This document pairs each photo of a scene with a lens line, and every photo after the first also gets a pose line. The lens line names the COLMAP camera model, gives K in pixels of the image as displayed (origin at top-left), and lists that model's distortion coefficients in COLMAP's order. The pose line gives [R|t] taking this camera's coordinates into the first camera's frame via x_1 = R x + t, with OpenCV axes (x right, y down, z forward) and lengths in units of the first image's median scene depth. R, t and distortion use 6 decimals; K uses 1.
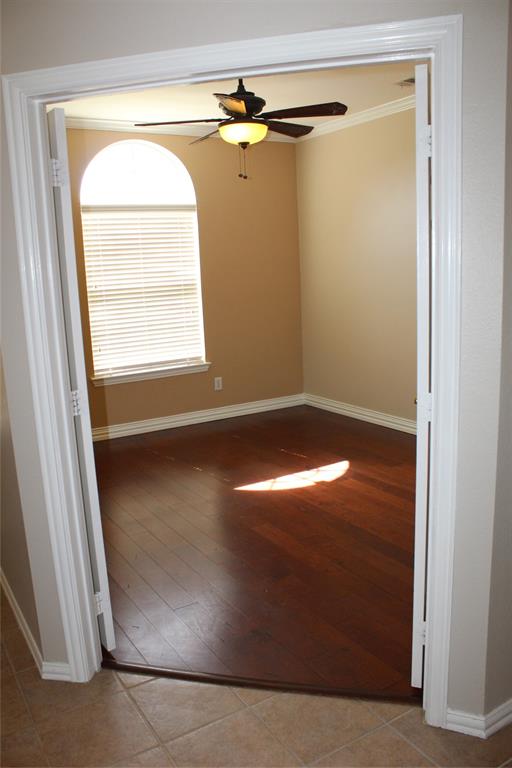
lens RADIAL K [[639.4, 0, 257.8], [0, 639.4, 384.0], [0, 0, 1]] dist [-0.150455, 0.115370]
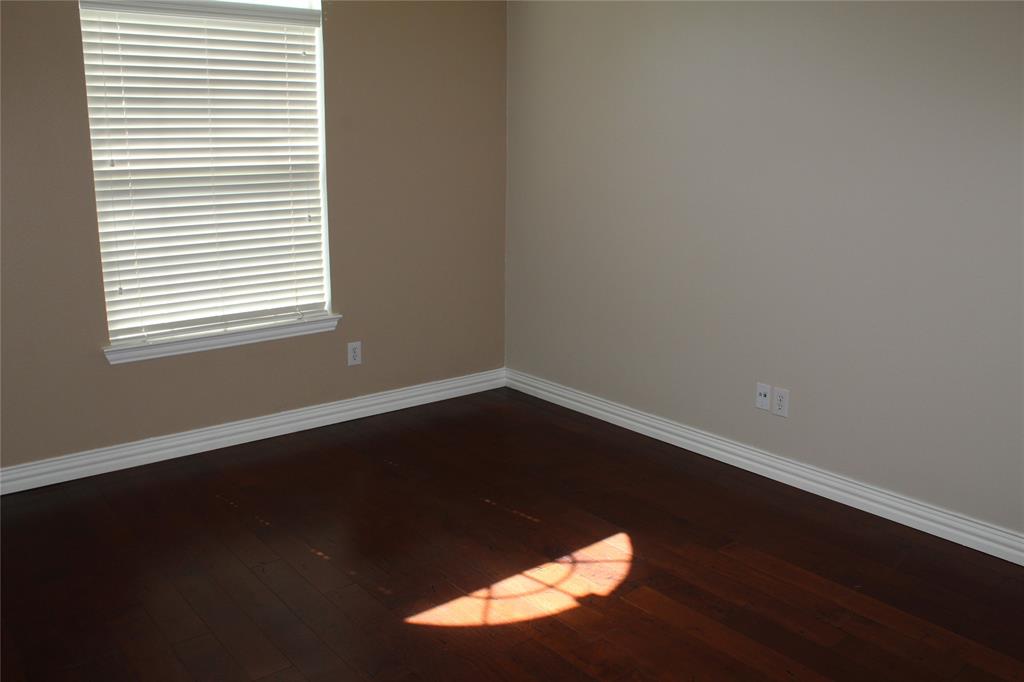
lens RADIAL K [[852.5, 0, 509.2], [0, 852.5, 344.9], [0, 0, 1]] dist [-0.150455, 0.115370]
pose [[0.989578, 0.016588, 0.143037, -0.038933], [-0.022413, 0.998980, 0.039212, -0.043354], [-0.142241, -0.042009, 0.988940, 0.305242]]
